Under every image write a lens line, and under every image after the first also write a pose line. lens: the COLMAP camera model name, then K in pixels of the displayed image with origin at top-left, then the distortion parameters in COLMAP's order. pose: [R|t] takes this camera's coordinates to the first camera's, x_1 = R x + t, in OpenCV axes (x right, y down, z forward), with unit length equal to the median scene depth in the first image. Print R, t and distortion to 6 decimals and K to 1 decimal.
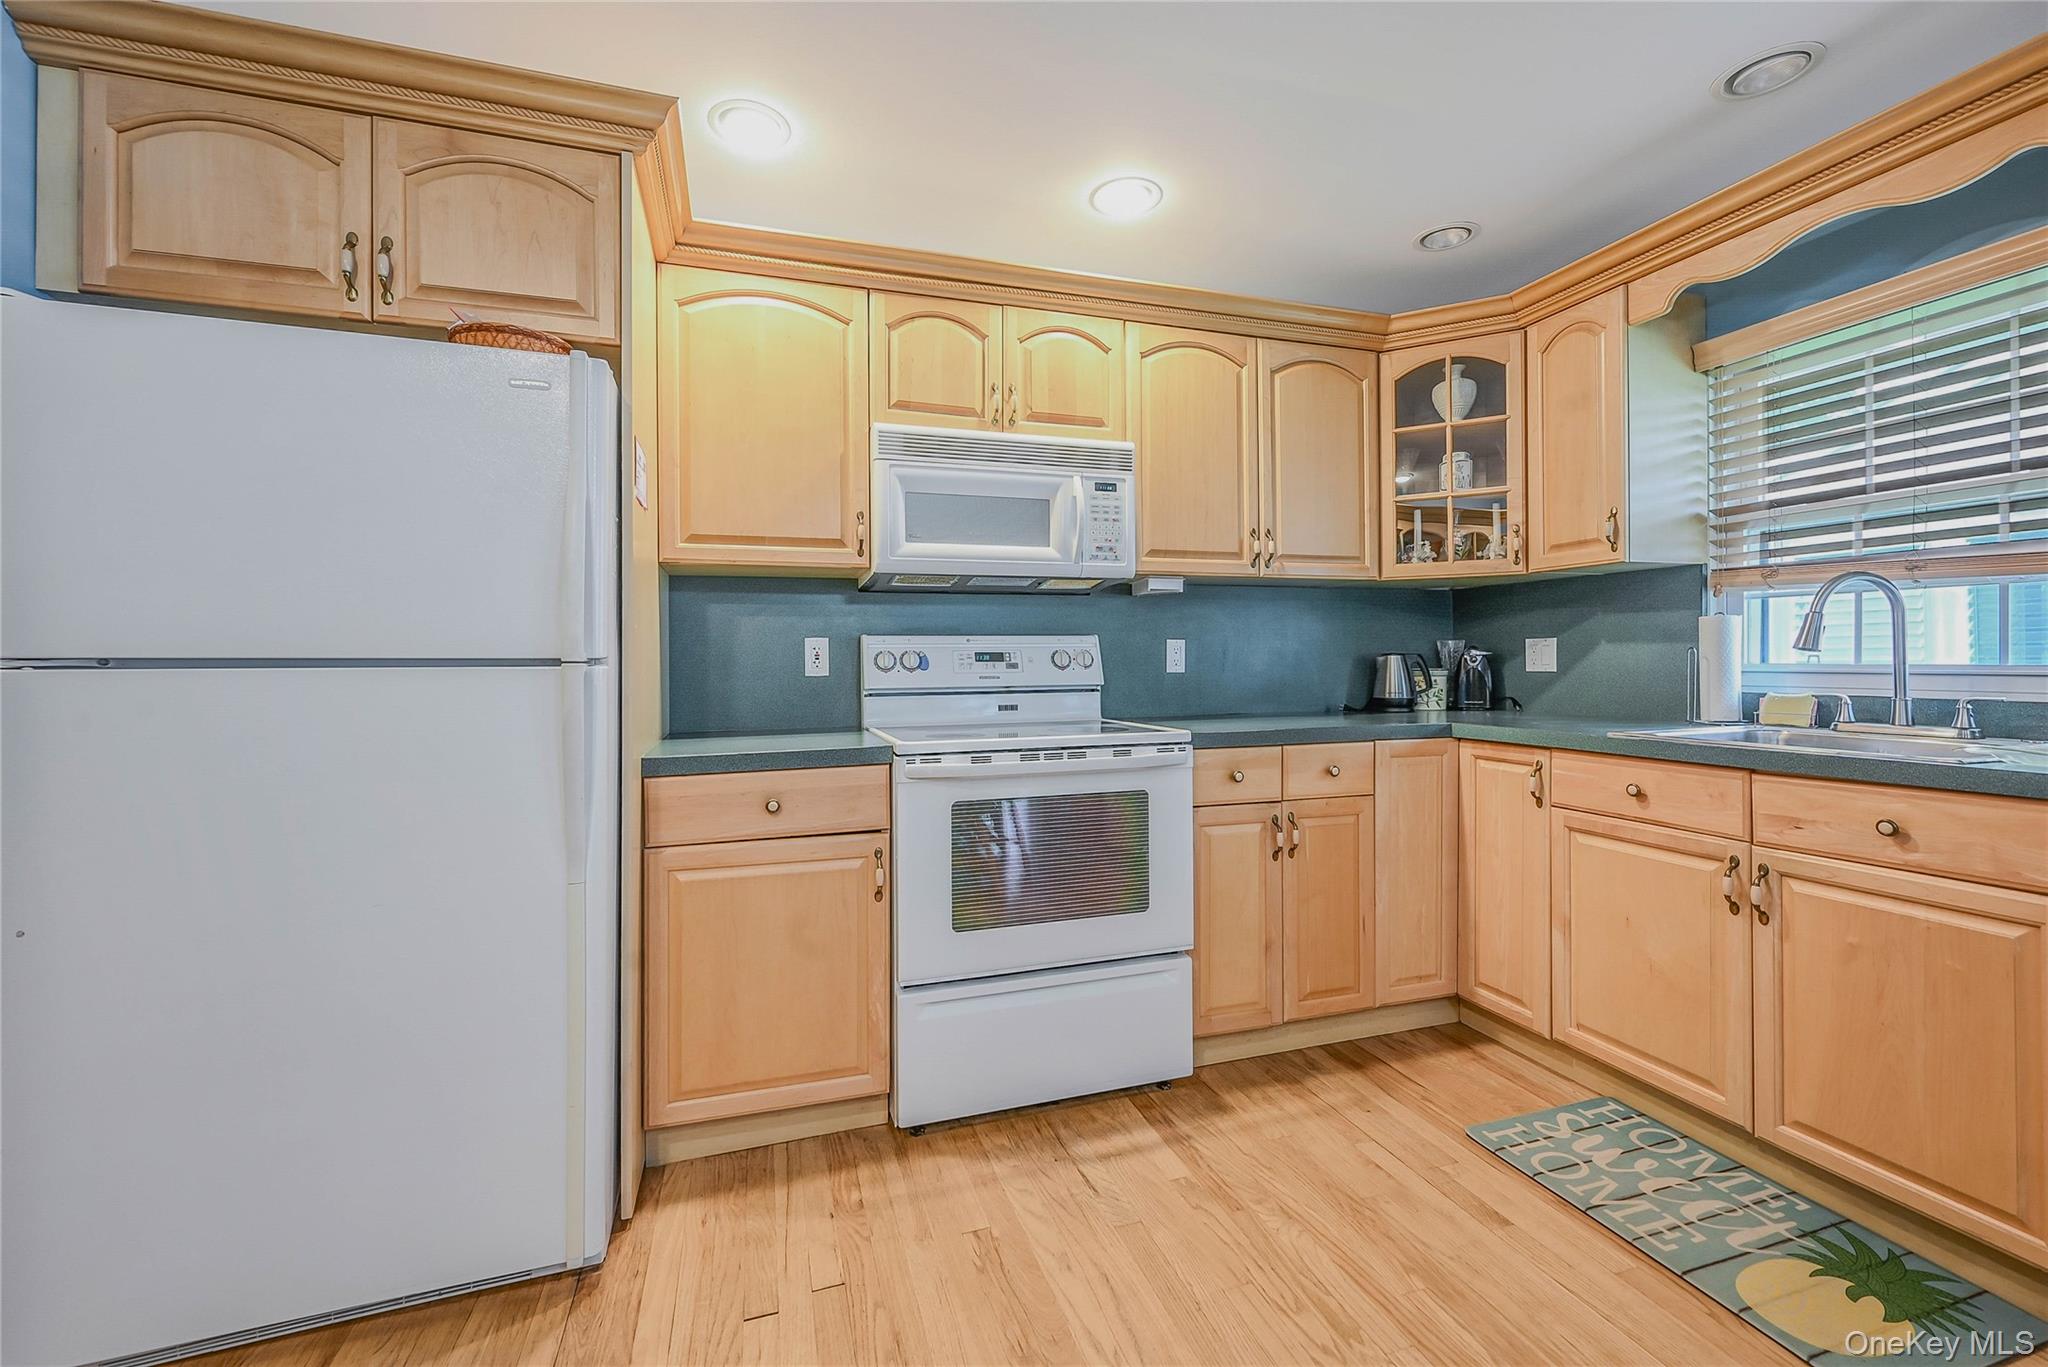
lens RADIAL K [[836.1, 0, 1009.8], [0, 836.1, 652.2], [0, 0, 1]] dist [-0.001206, -0.000222]
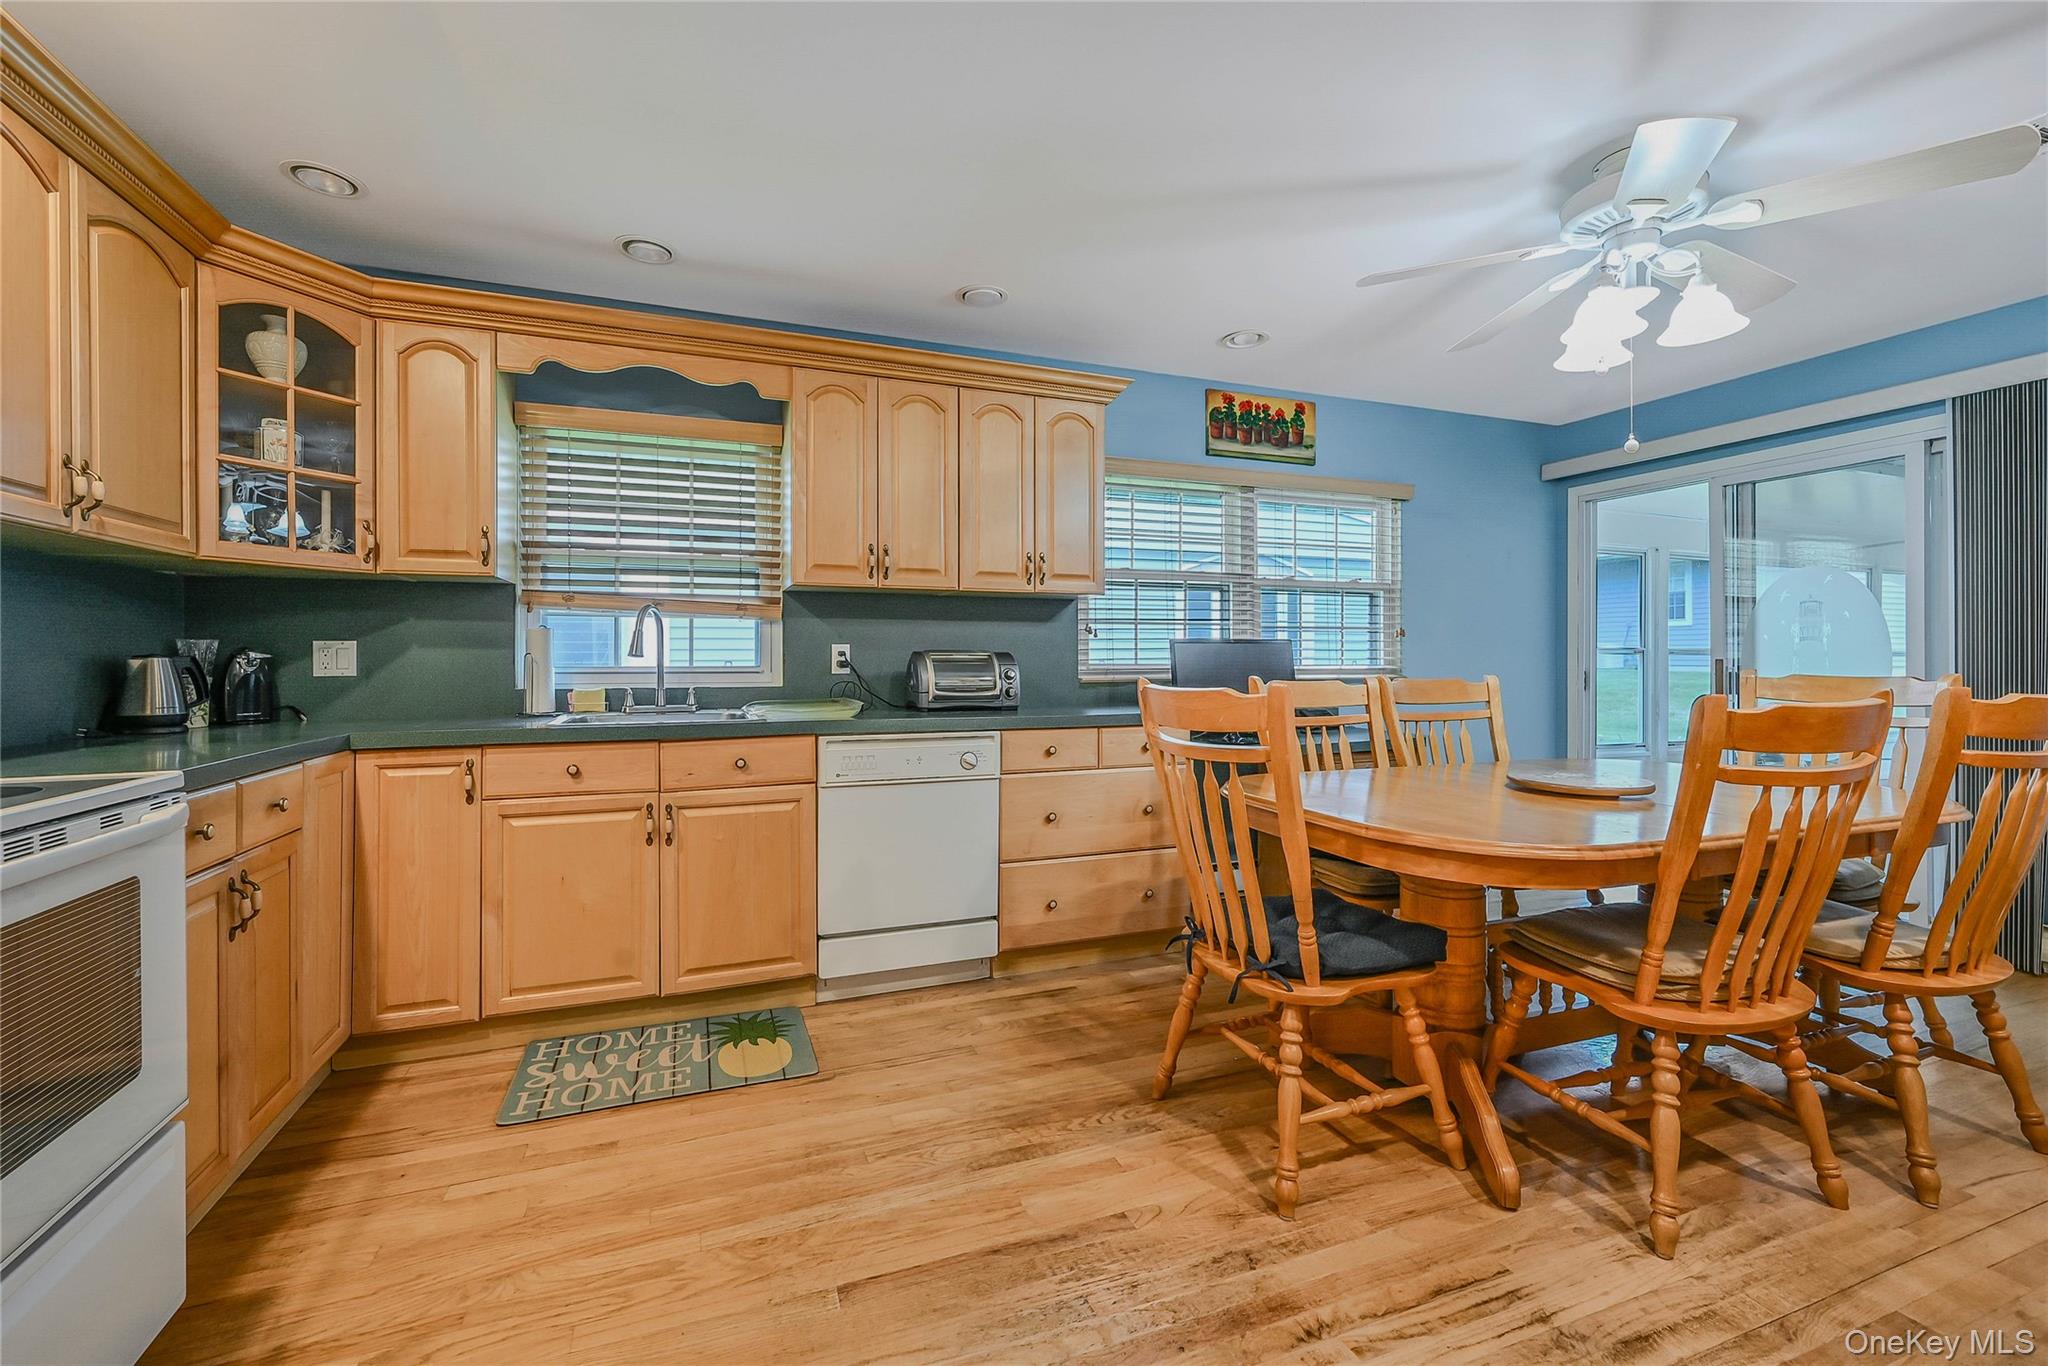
lens RADIAL K [[851.2, 0, 1008.3], [0, 851.2, 659.2], [0, 0, 1]] dist [0.004517, 0.000409]
pose [[-0.062184, 0.007646, 0.998035, -0.448136], [-0.006057, 0.999949, -0.008038, 0.007924], [-0.998046, -0.006545, -0.062135, 0.371735]]
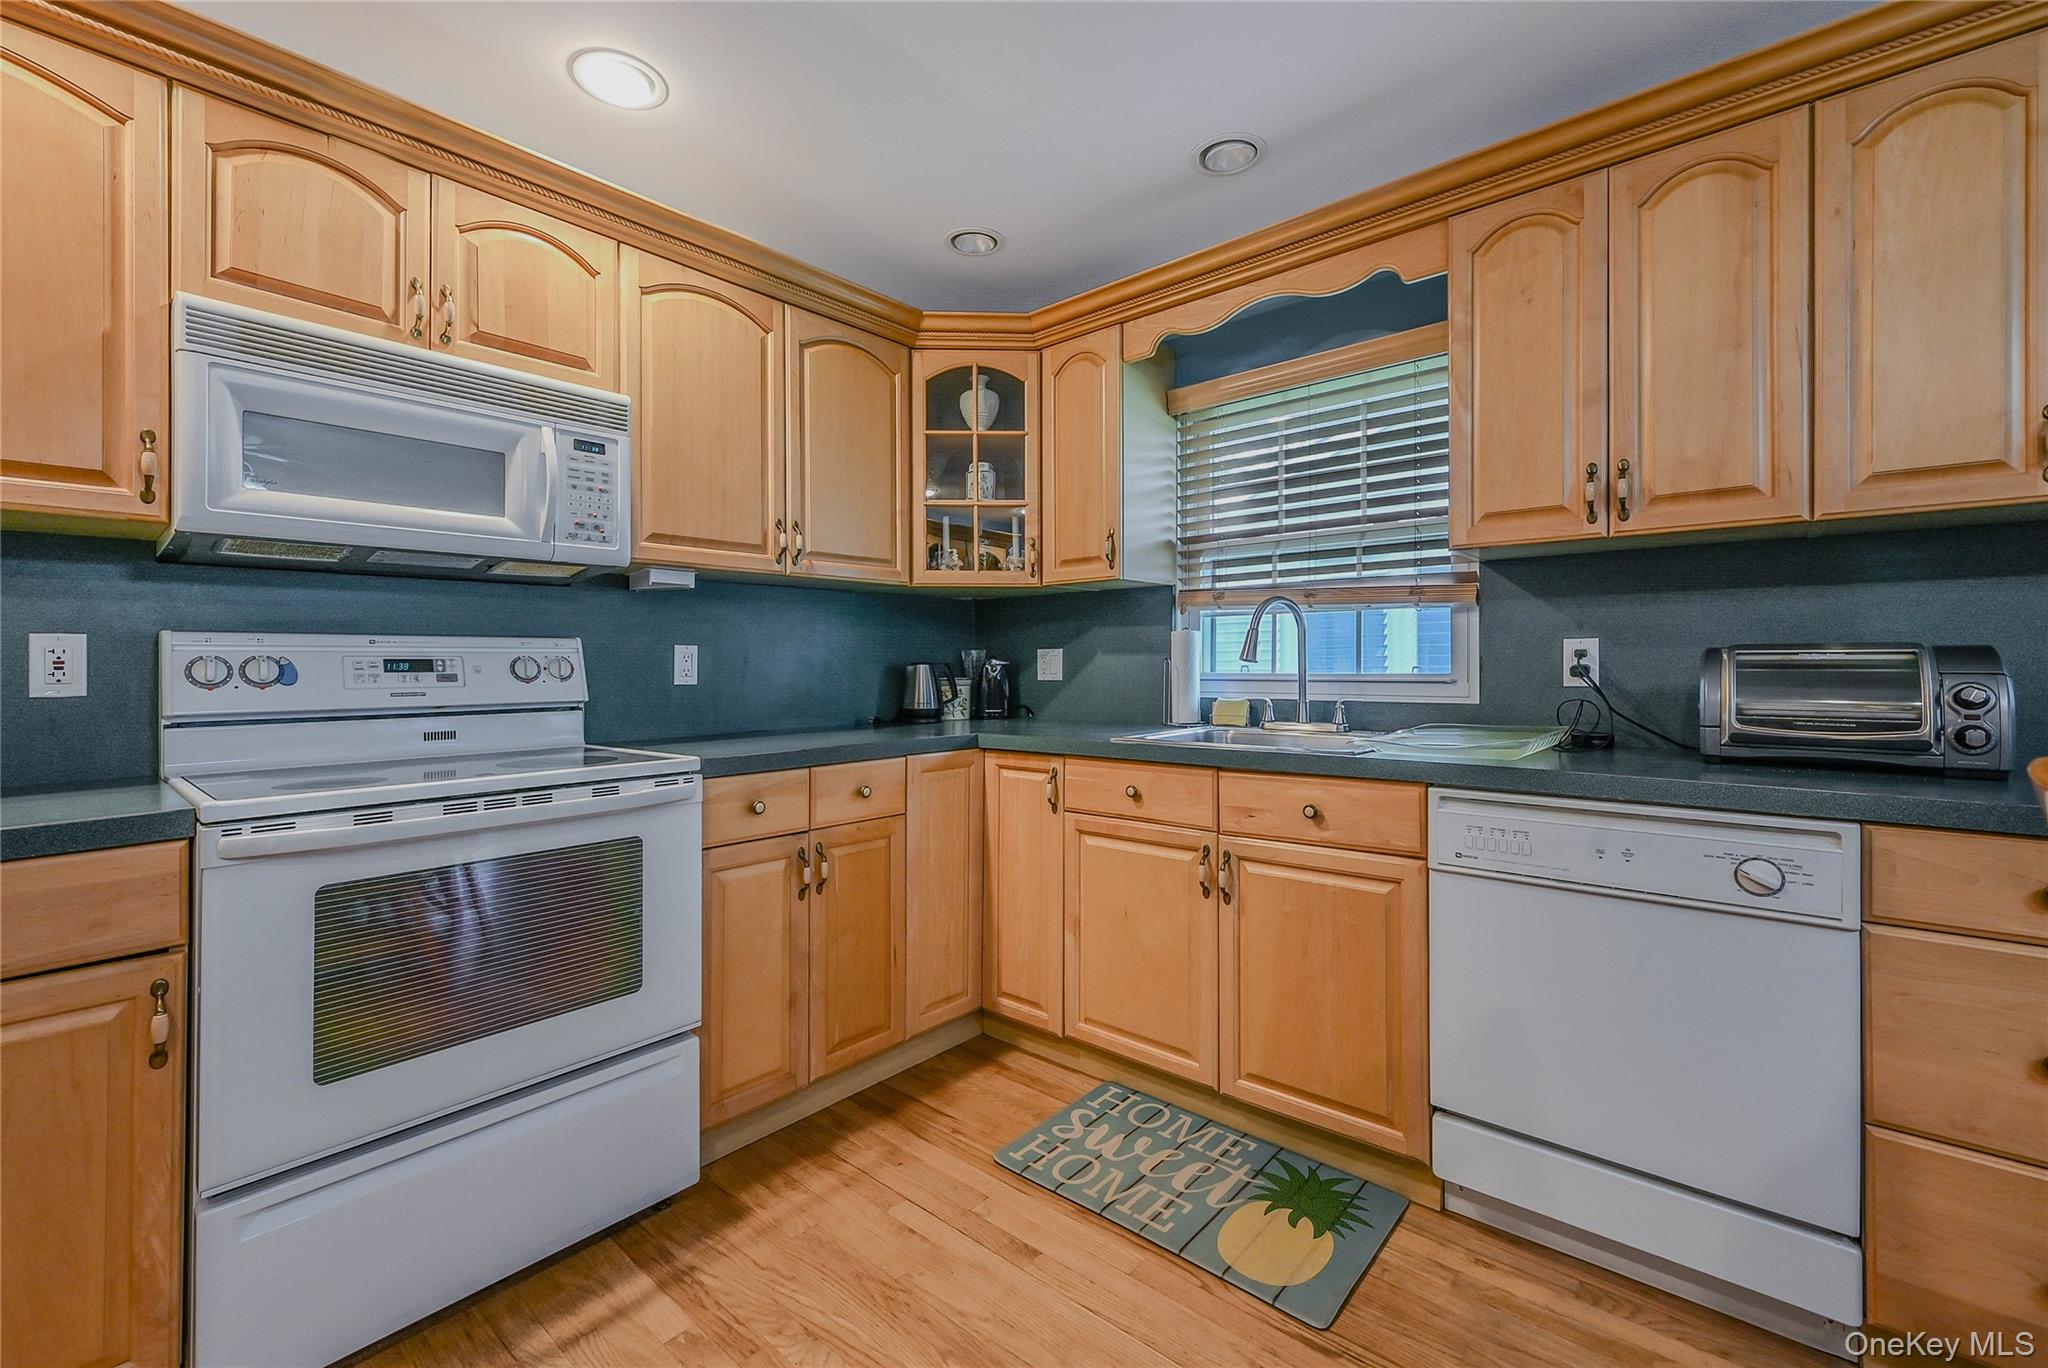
lens RADIAL K [[859.0, 0, 1014.4], [0, 859.0, 660.6], [0, 0, 1]] dist [-0.001247, 0.000977]
pose [[0.853164, 0.005217, 0.521616, 0.037632], [-0.004763, 0.999986, -0.002211, 0.000718], [-0.521620, -0.000598, 0.853178, 0.117501]]
